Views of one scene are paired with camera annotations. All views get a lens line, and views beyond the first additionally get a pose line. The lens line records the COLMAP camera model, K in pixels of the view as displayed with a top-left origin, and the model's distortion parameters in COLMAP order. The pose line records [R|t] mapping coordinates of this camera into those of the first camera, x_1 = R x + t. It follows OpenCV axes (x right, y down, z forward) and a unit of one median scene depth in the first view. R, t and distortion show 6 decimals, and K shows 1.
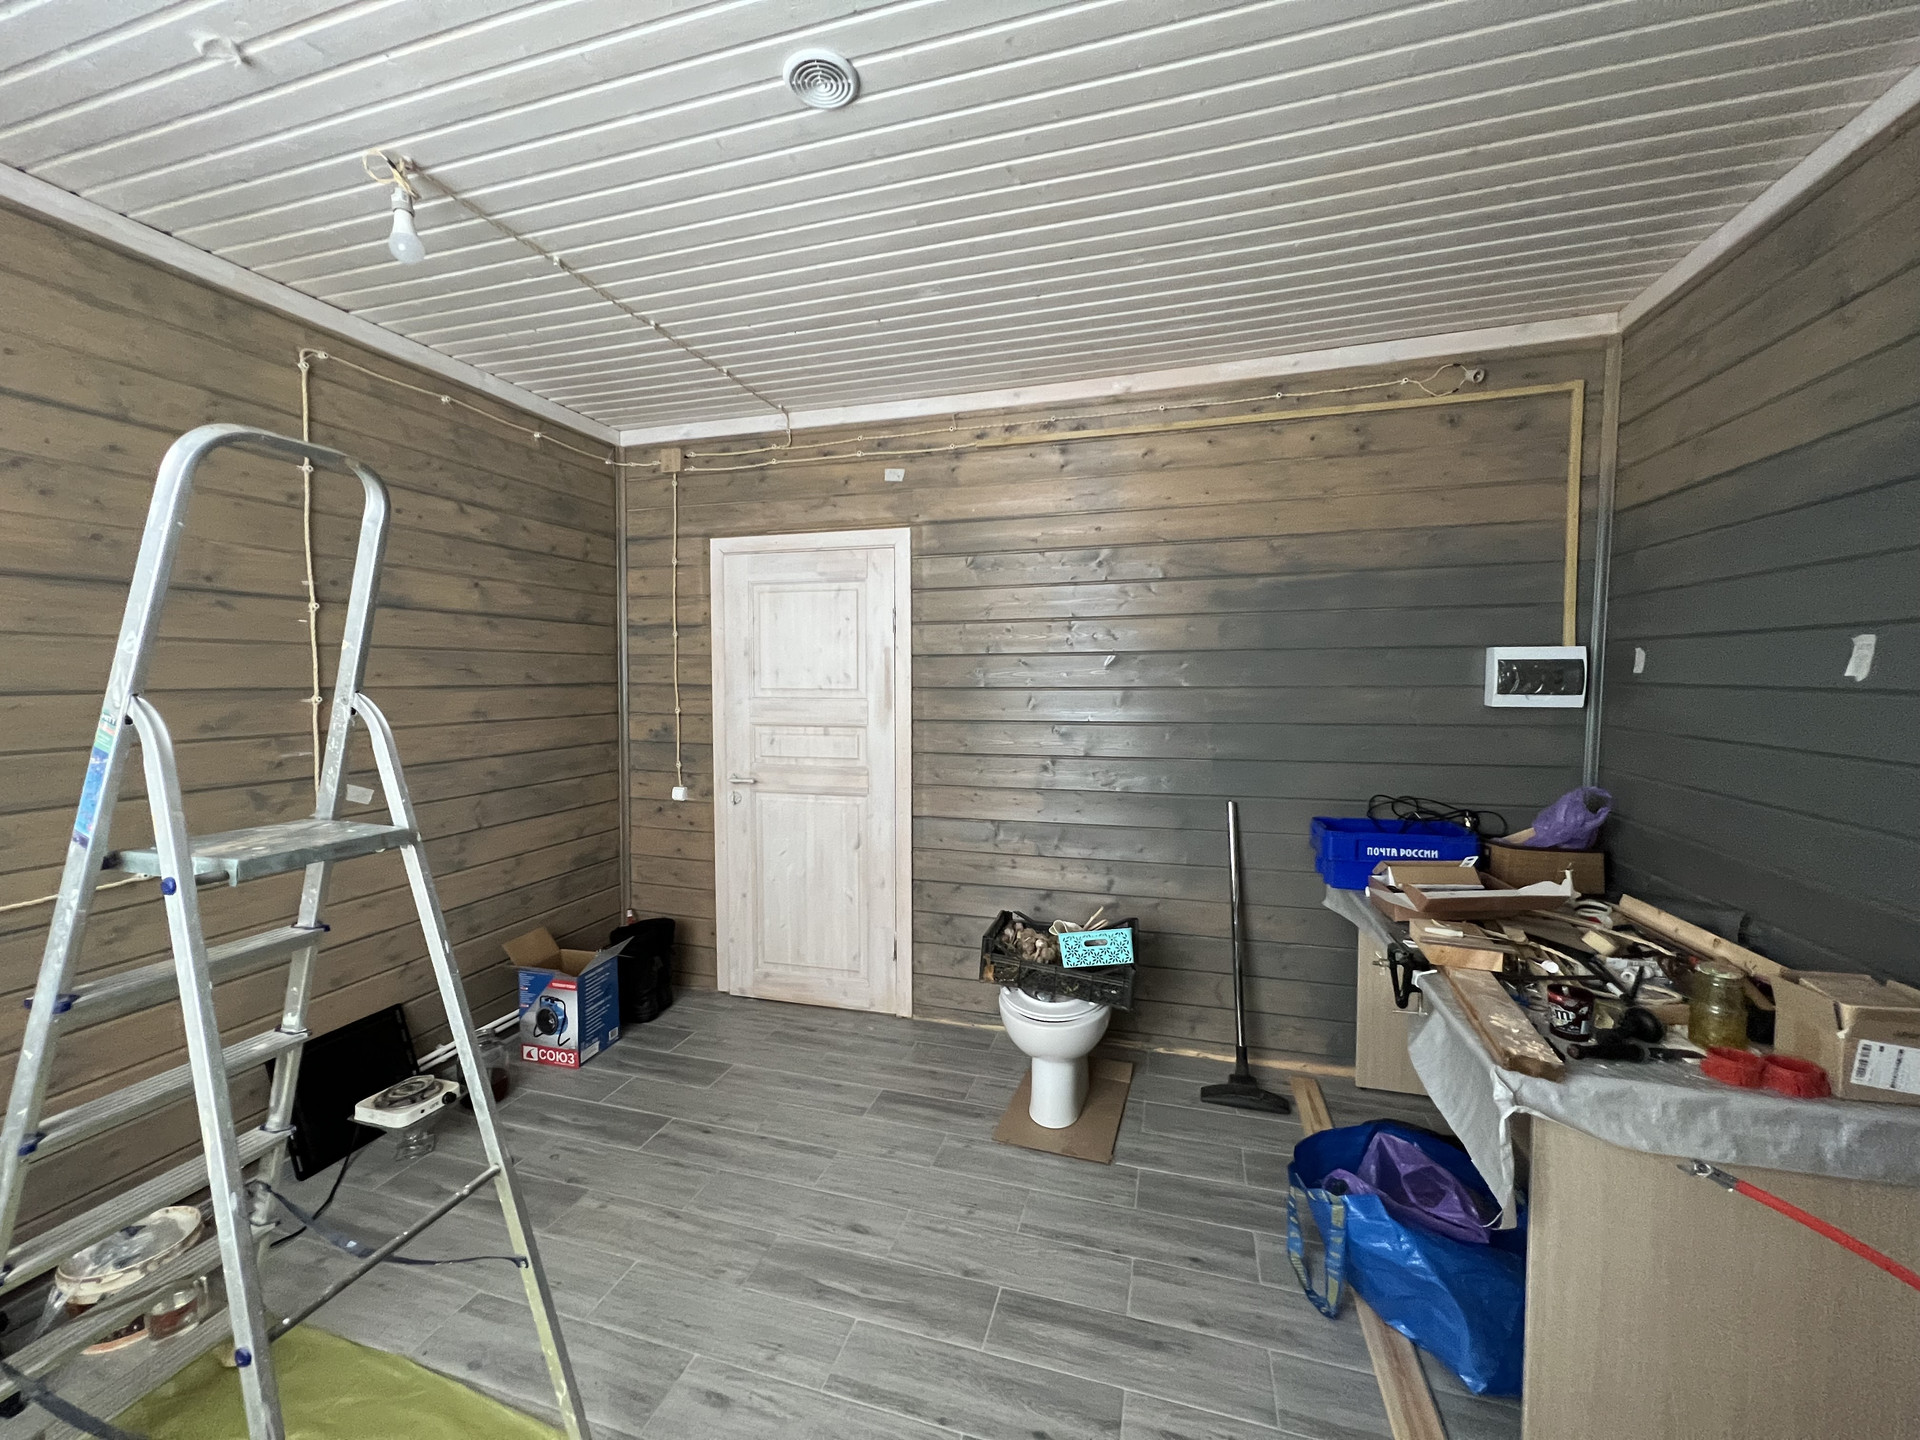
lens RADIAL K [[763.8, 0, 951.1], [0, 763.8, 724.4], [0, 0, 1]] dist [0.000729, 0.000027]
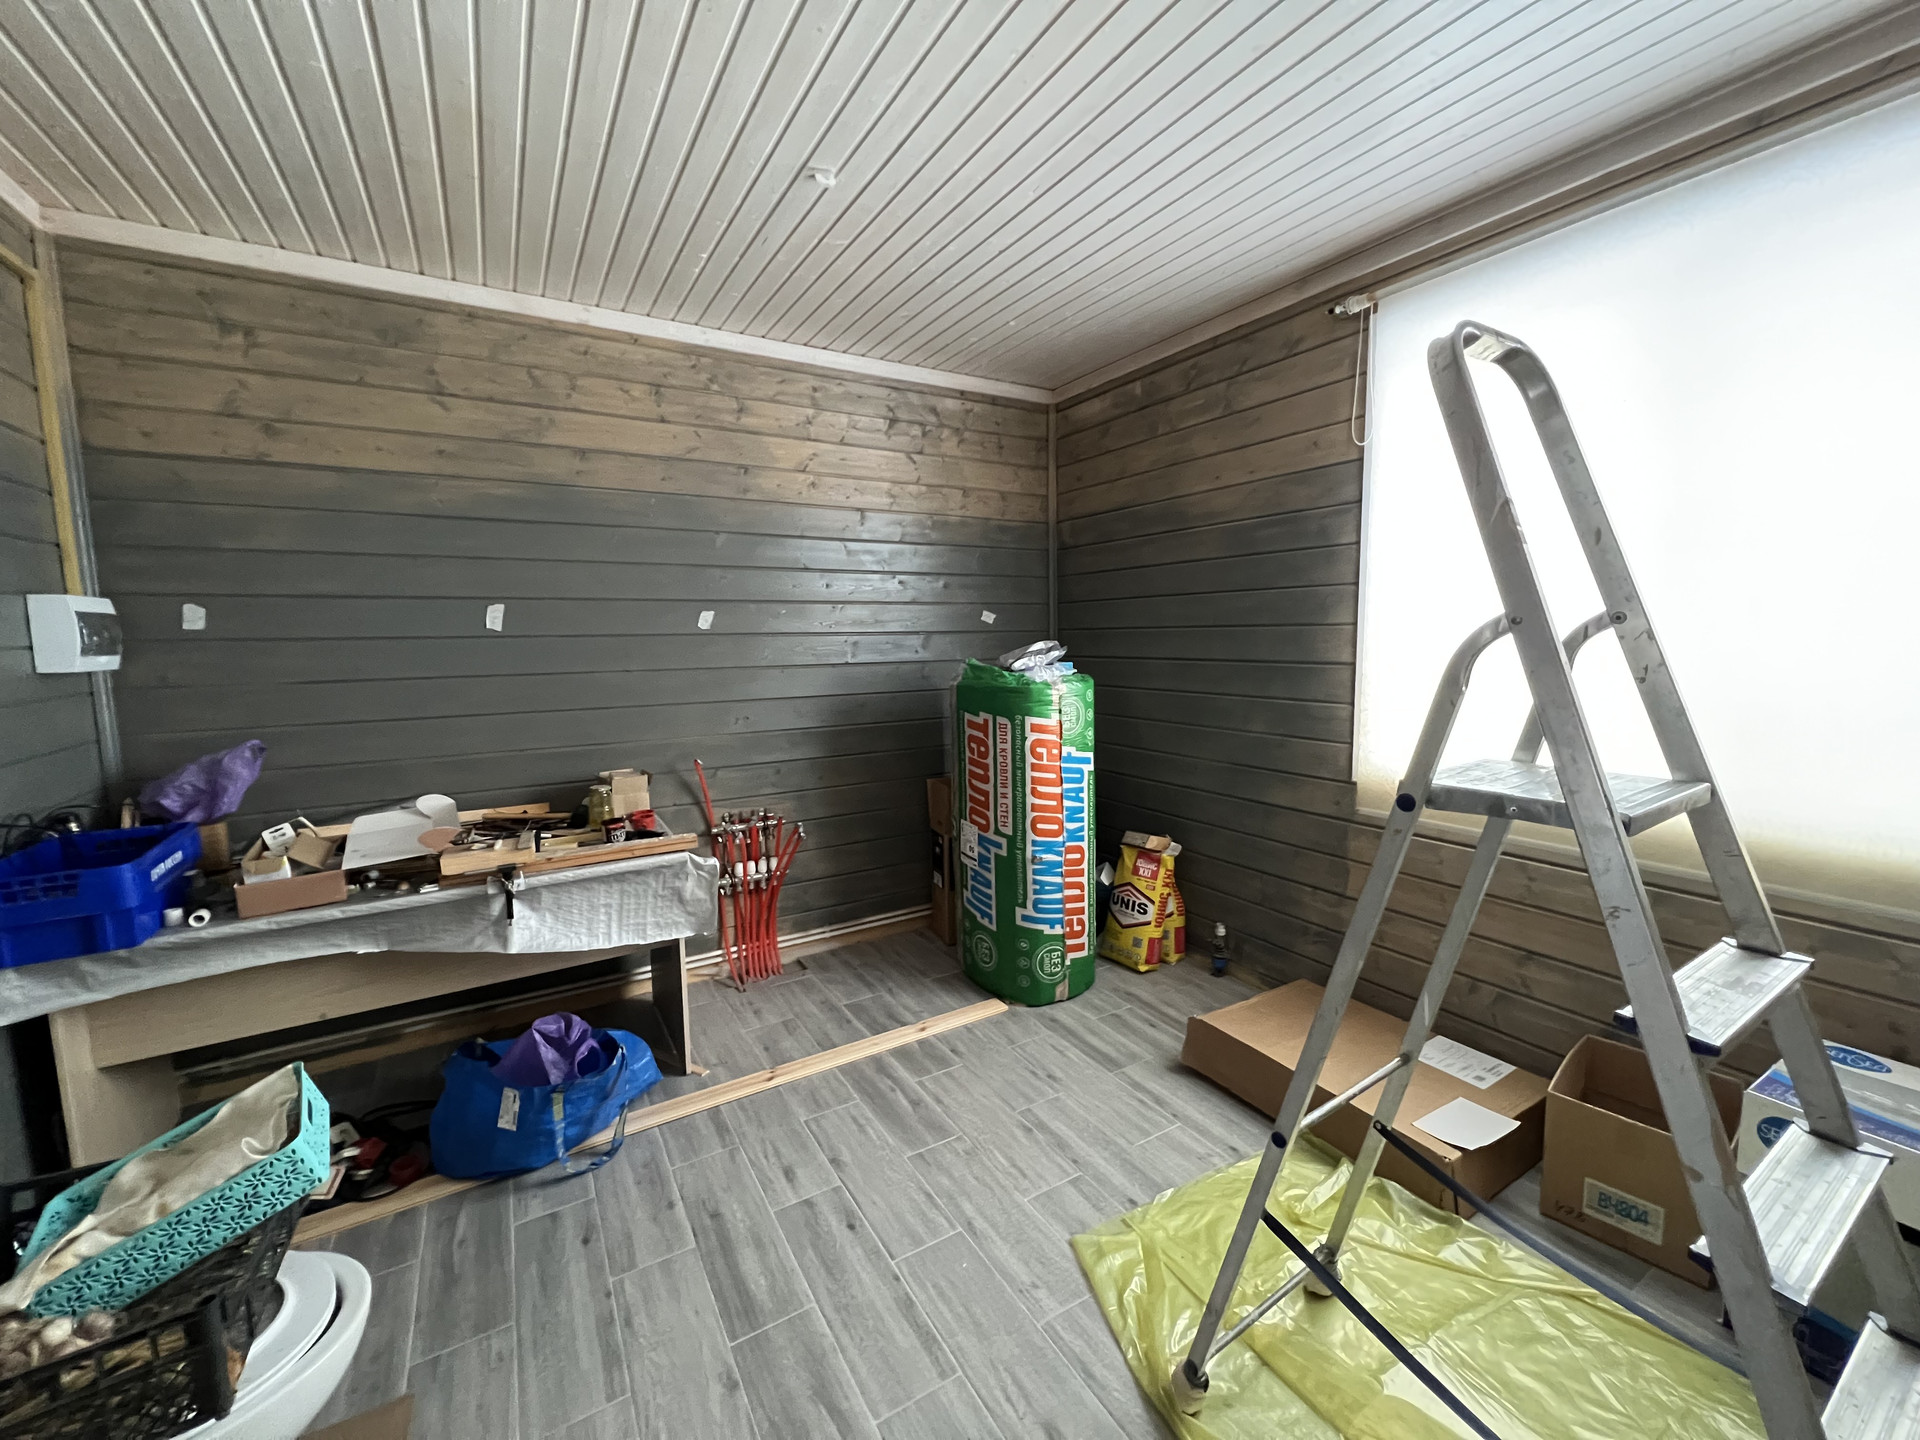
lens RADIAL K [[763.8, 0, 955.6], [0, 763.8, 717.5], [0, 0, 1]] dist [0.000729, 0.000027]
pose [[-0.746711, -0.062322, 0.662222, -0.695707], [0.039483, 0.989692, 0.137661, -0.056137], [-0.663975, 0.128939, -0.736554, 1.500455]]
